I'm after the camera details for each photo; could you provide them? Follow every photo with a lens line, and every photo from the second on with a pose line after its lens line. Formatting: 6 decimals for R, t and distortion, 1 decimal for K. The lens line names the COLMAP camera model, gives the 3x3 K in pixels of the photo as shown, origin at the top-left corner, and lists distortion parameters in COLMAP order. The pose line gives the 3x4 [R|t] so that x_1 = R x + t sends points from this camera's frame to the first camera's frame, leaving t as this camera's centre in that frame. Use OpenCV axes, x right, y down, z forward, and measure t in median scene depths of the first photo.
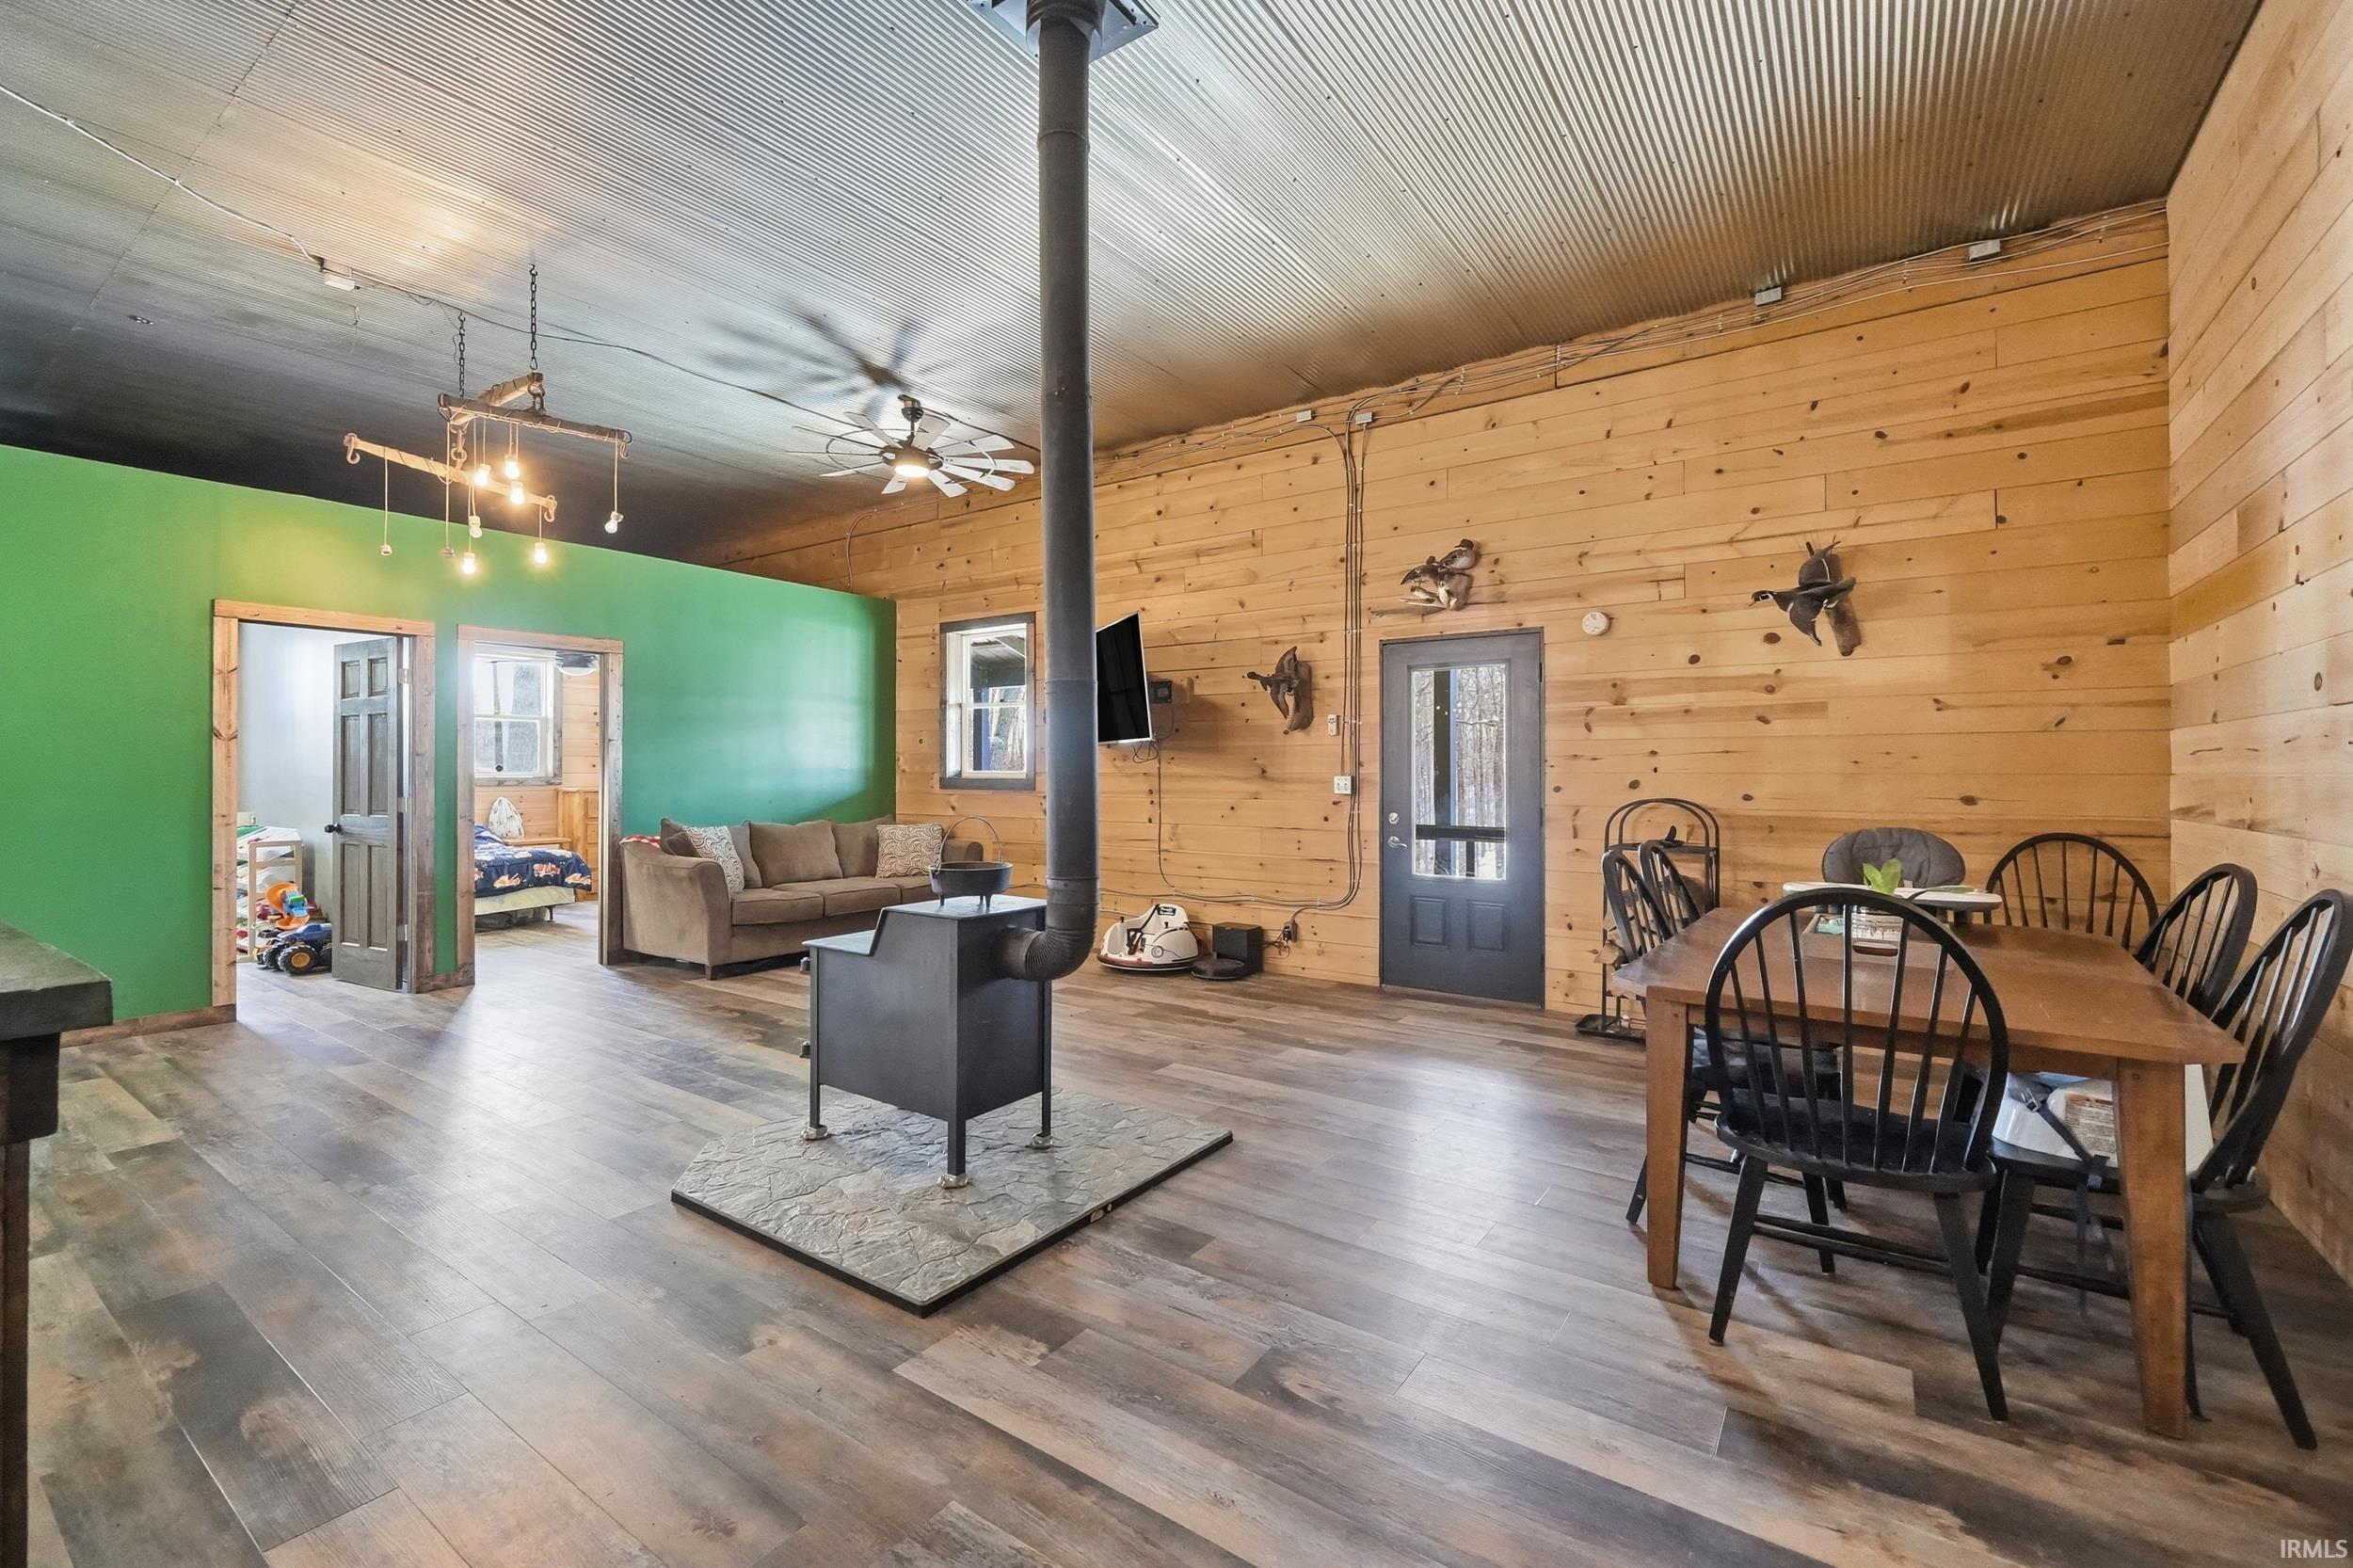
lens RADIAL K [[999.2, 0, 1174.5], [0, 999.2, 767.0], [0, 0, 1]] dist [0.000190, 0.000173]
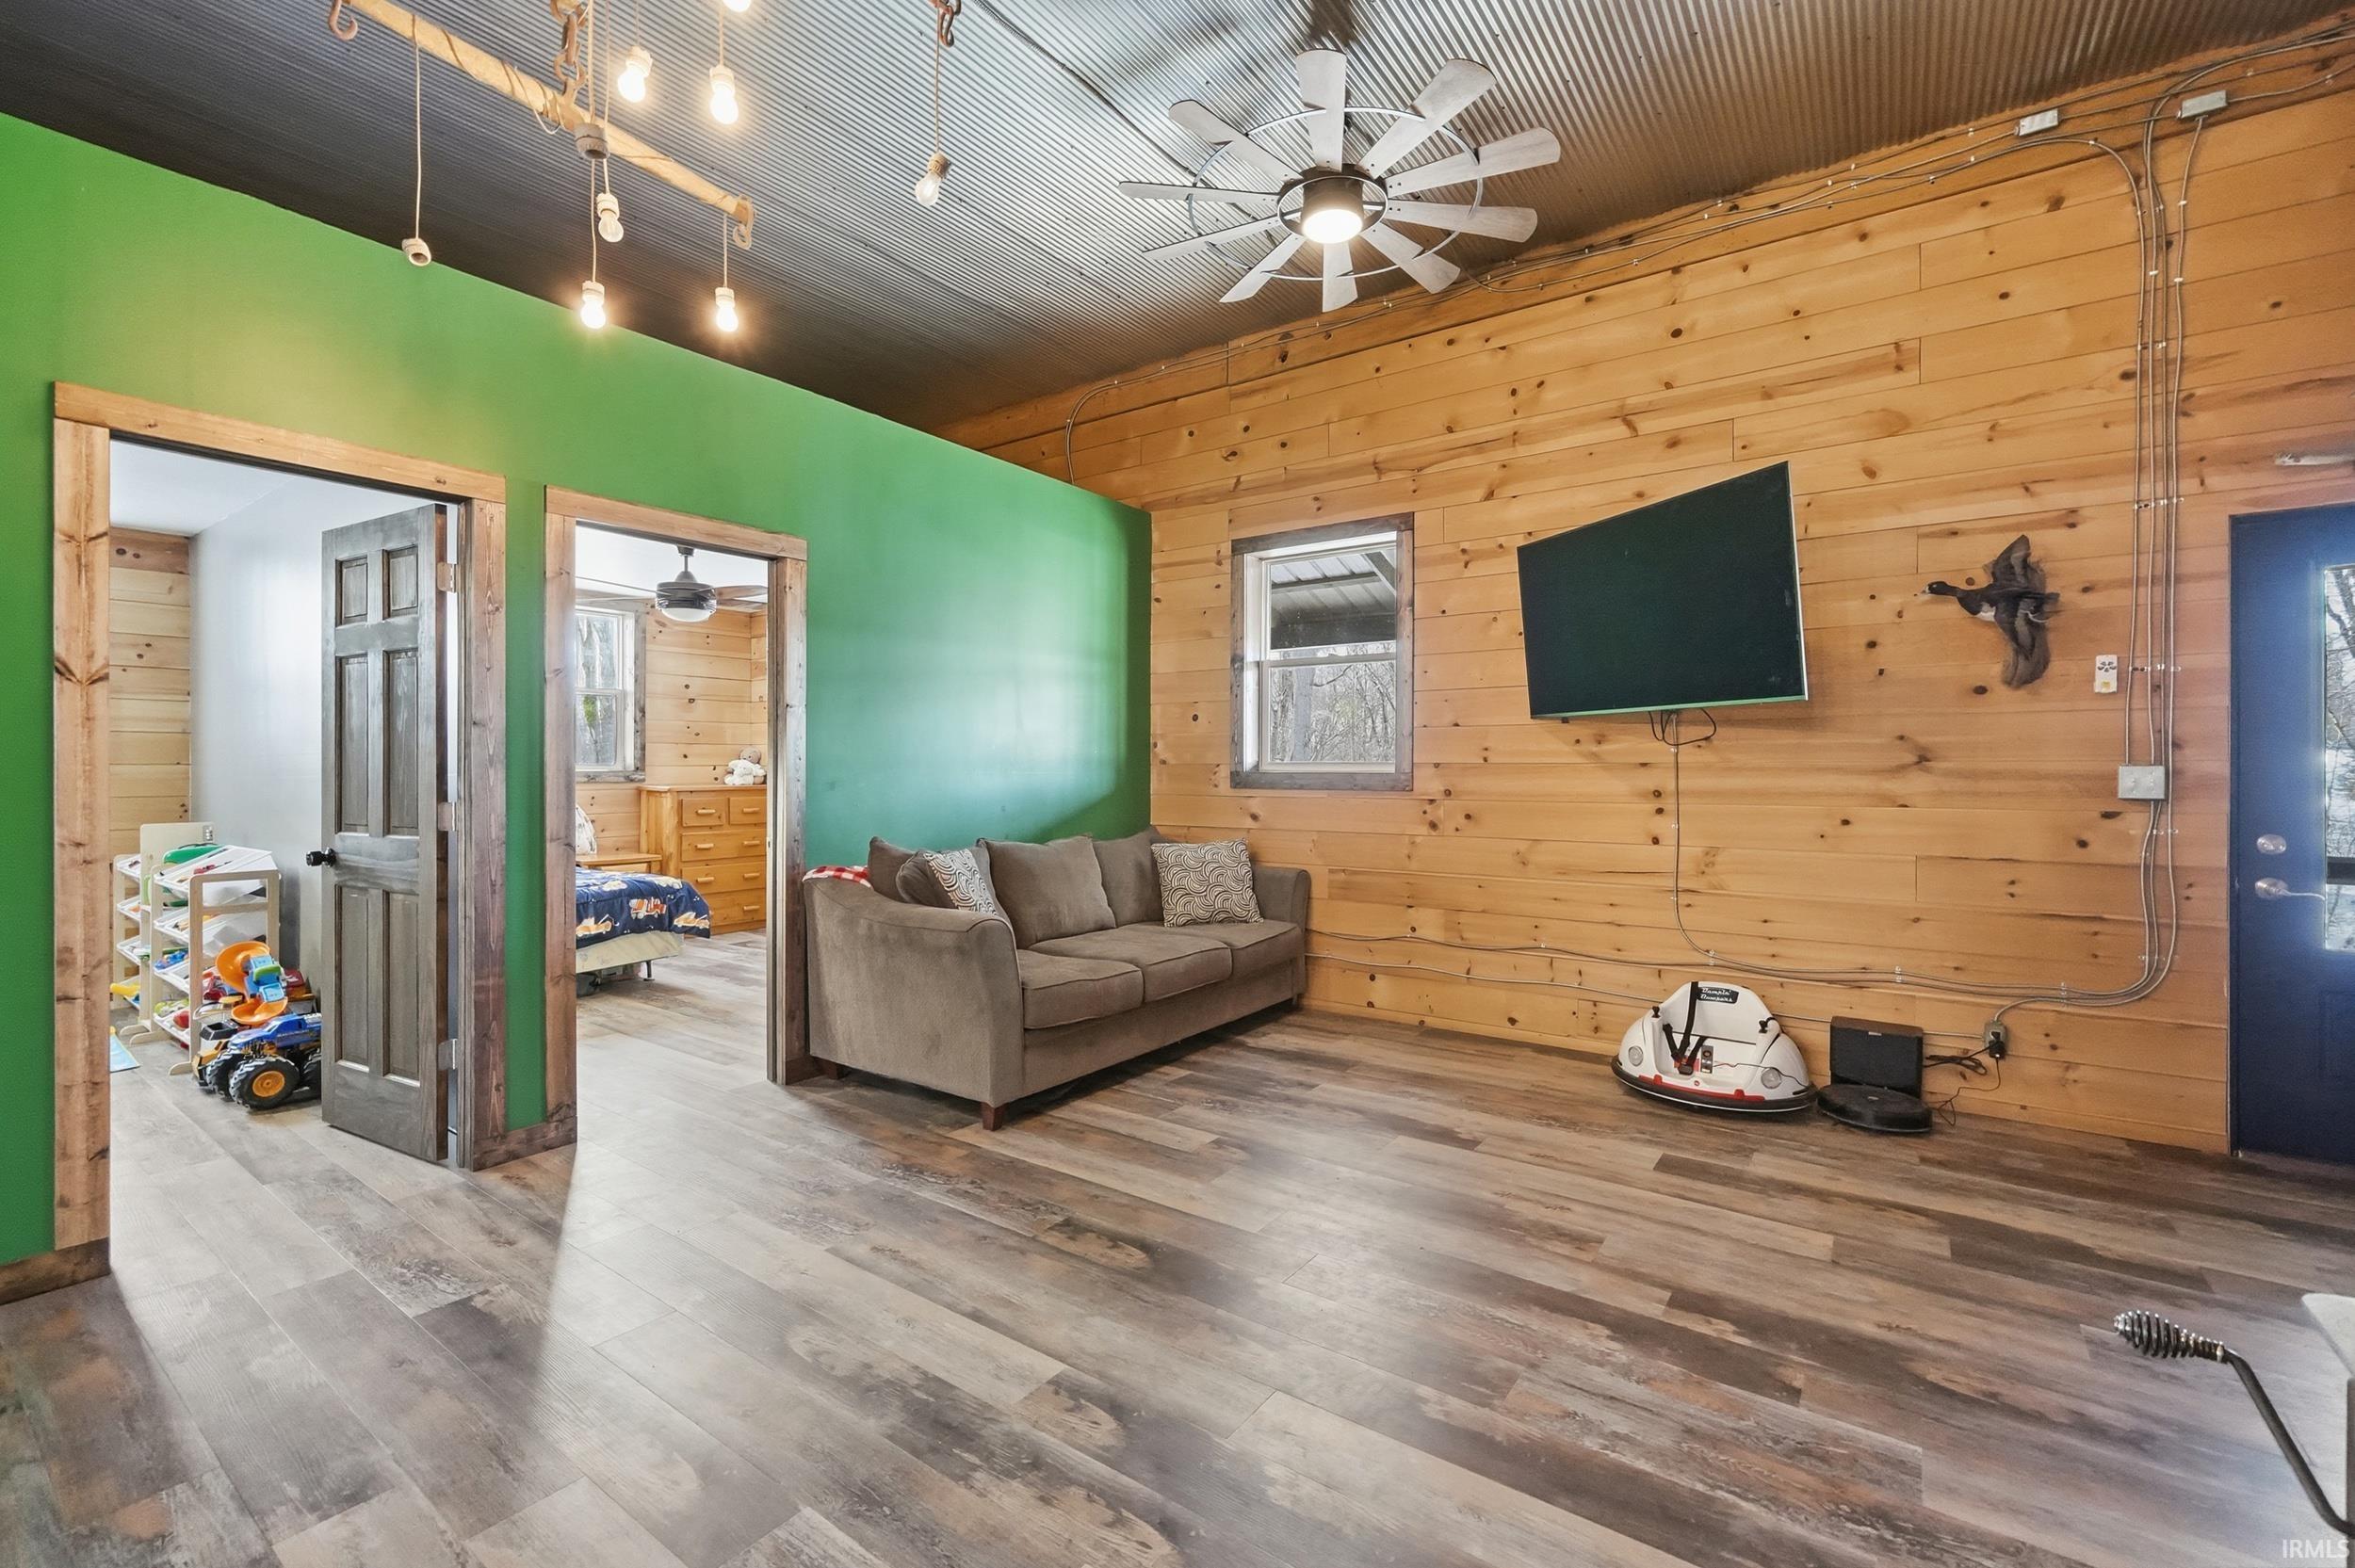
lens RADIAL K [[1001.5, 0, 1174.8], [0, 1001.5, 773.7], [0, 0, 1]] dist [0.001640, -0.000677]
pose [[0.999916, 0.001468, -0.012908, -0.359836], [-0.001370, 0.999970, 0.007560, 0.009693], [0.012919, -0.007542, 0.999888, 0.448596]]
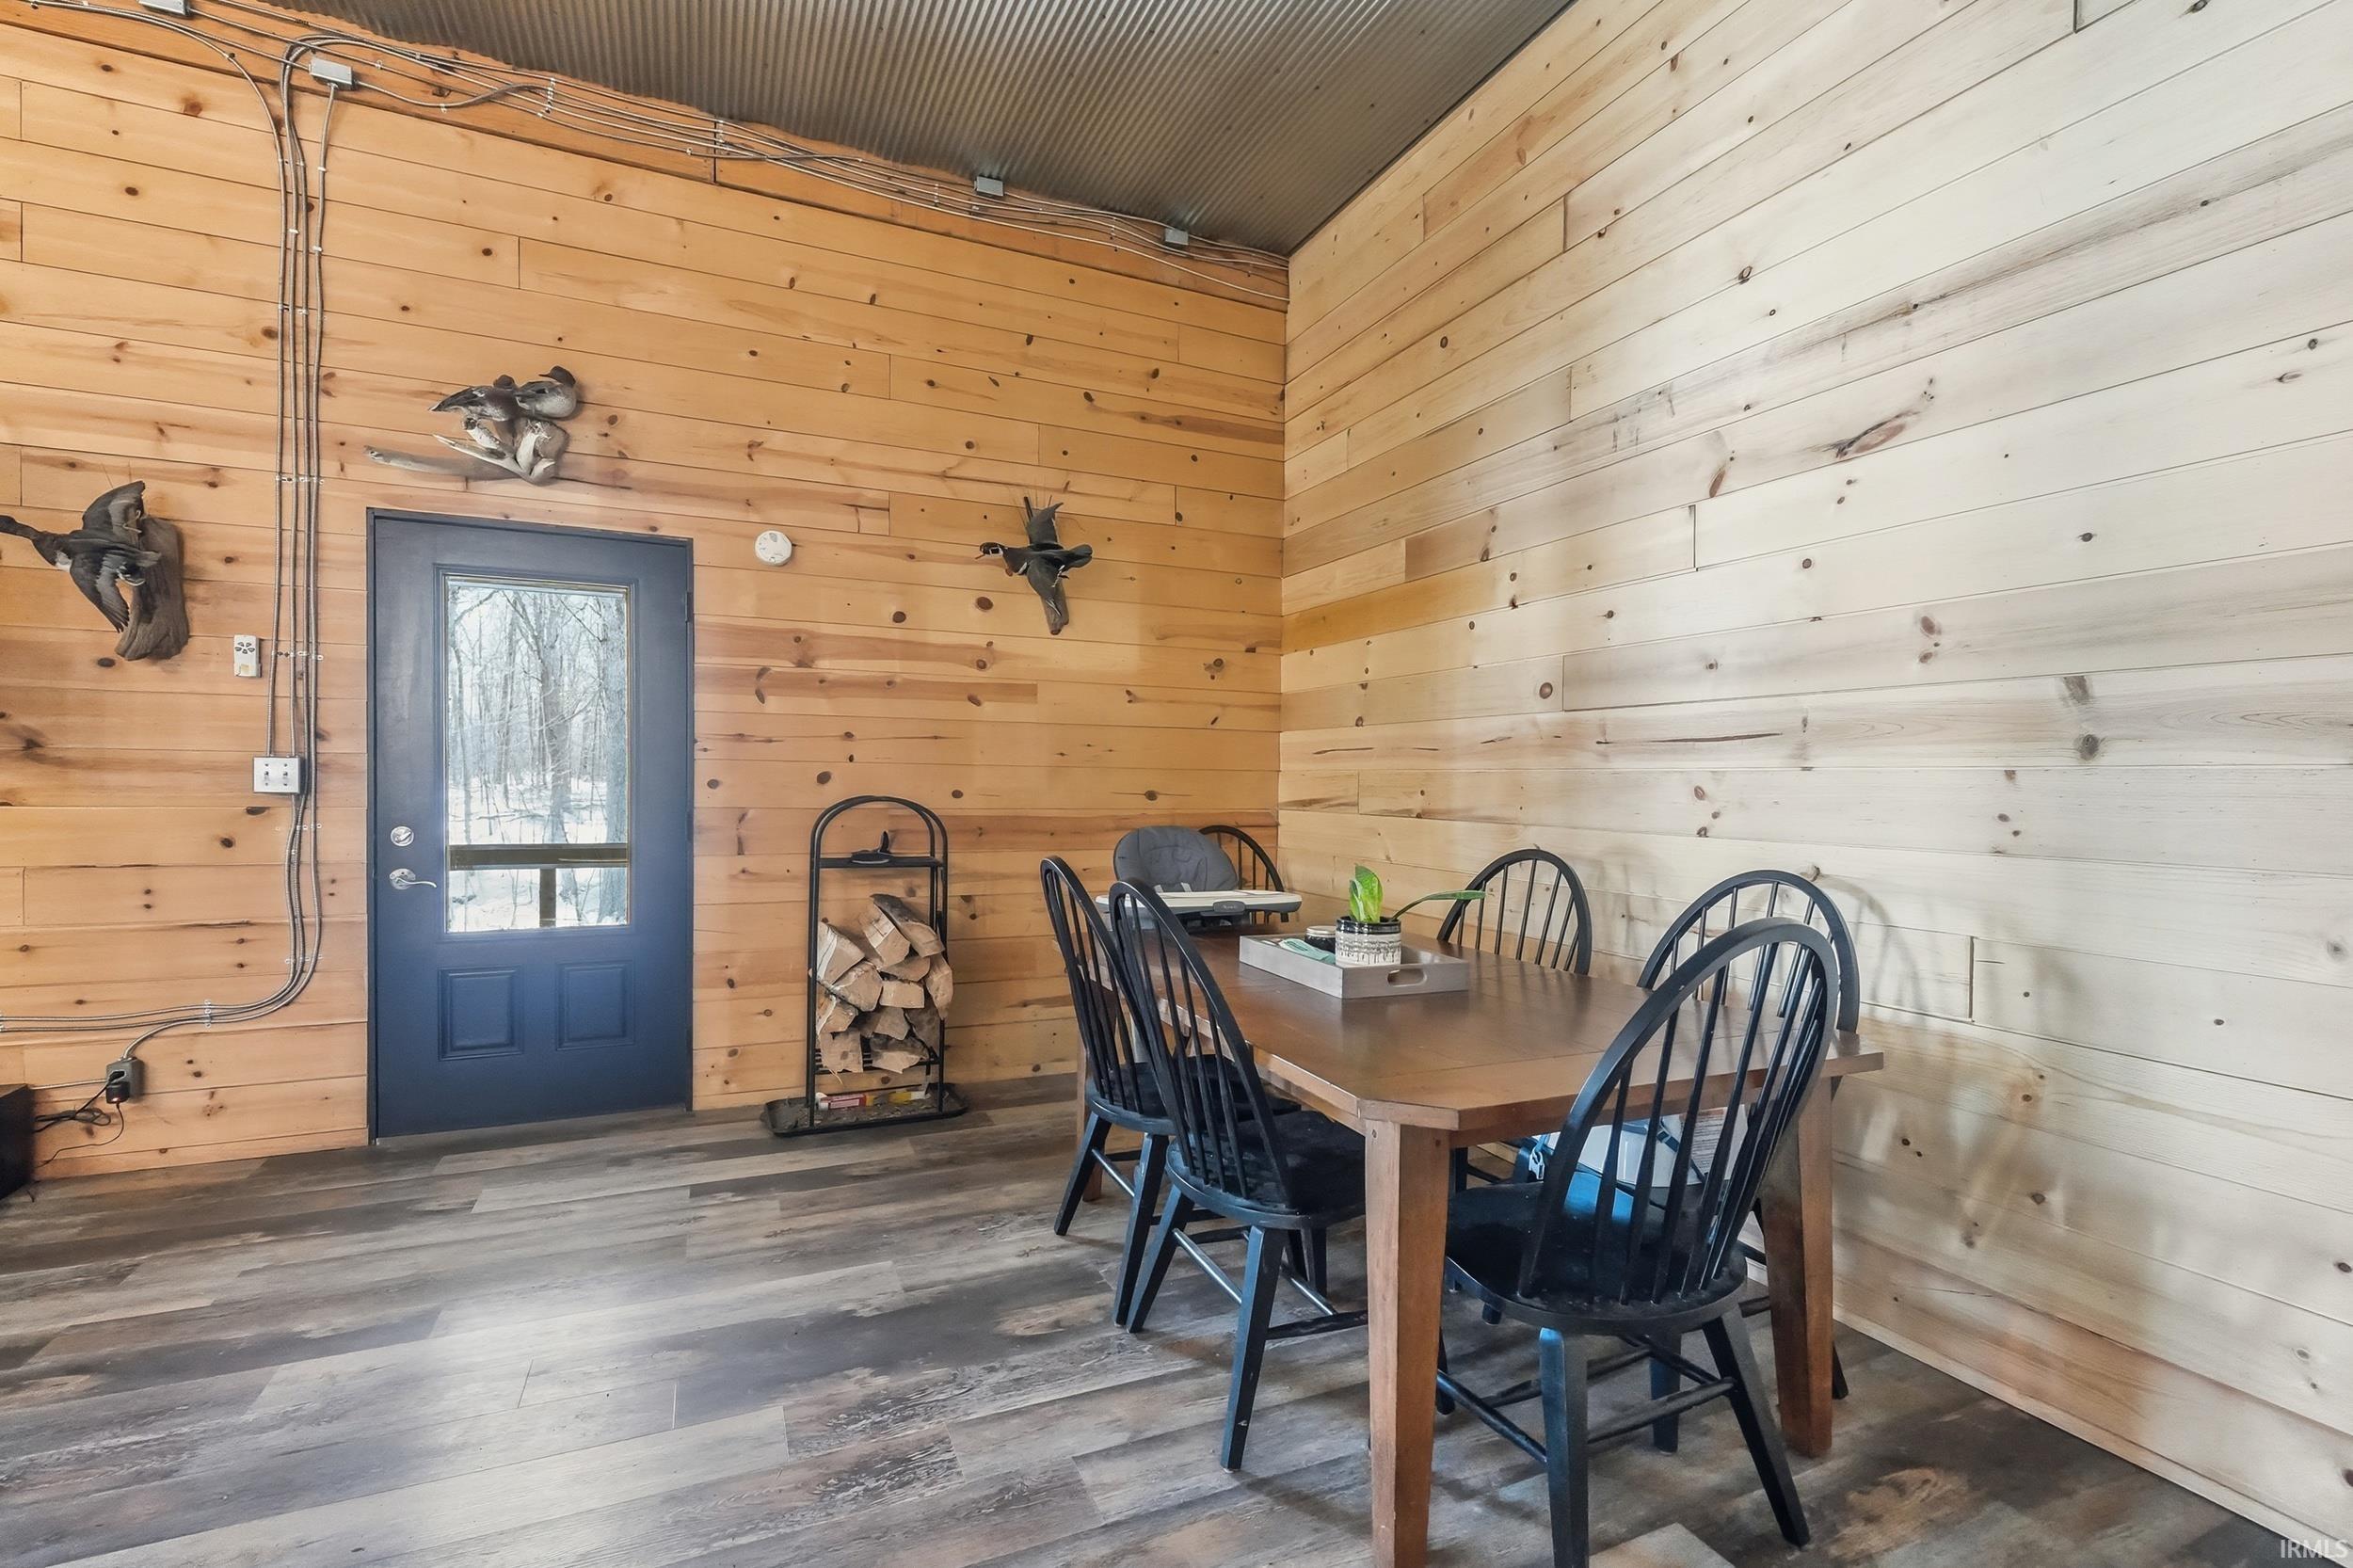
lens RADIAL K [[1026.8, 0, 1174.4], [0, 1026.8, 800.6], [0, 0, 1]] dist [-0.002083, 0.000198]
pose [[0.508221, -0.012111, 0.861142, -0.051782], [-0.018162, 0.999528, 0.024775, 0.009672], [-0.861035, -0.028231, 0.507761, 0.339869]]
